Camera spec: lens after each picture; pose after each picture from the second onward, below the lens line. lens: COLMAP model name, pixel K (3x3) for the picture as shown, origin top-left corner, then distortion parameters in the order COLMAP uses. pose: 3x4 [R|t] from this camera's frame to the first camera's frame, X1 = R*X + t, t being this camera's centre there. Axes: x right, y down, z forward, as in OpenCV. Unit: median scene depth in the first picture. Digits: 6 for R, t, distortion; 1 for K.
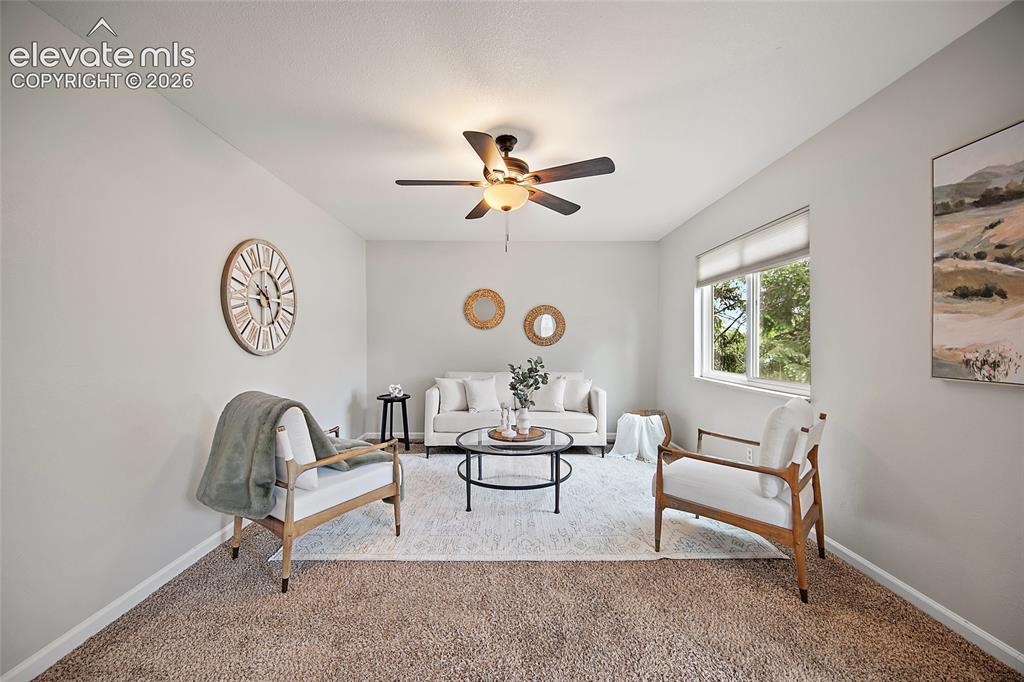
lens RADIAL K [[402.1, 0, 506.4], [0, 402.1, 341.4], [0, 0, 1]] dist [-0.002012, 0.000307]
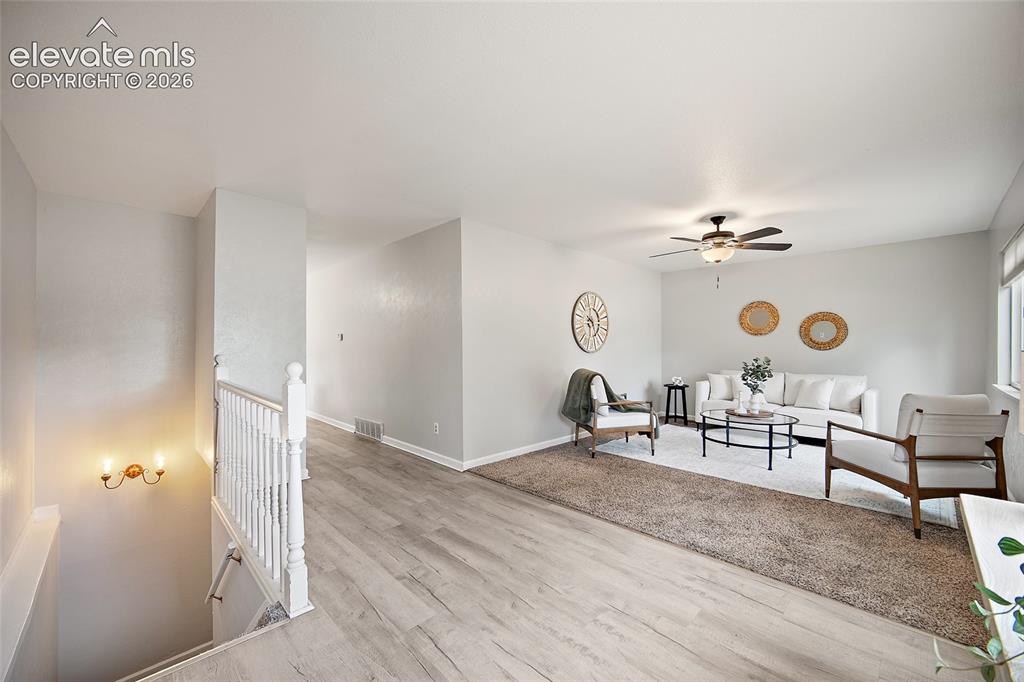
lens RADIAL K [[402.1, 0, 509.6], [0, 402.1, 344.1], [0, 0, 1]] dist [-0.002012, 0.000307]
pose [[0.698970, -0.001676, -0.715149, 0.525248], [-0.002812, 0.999983, -0.005092, 0.005903], [0.715146, 0.005570, 0.698953, -0.650089]]
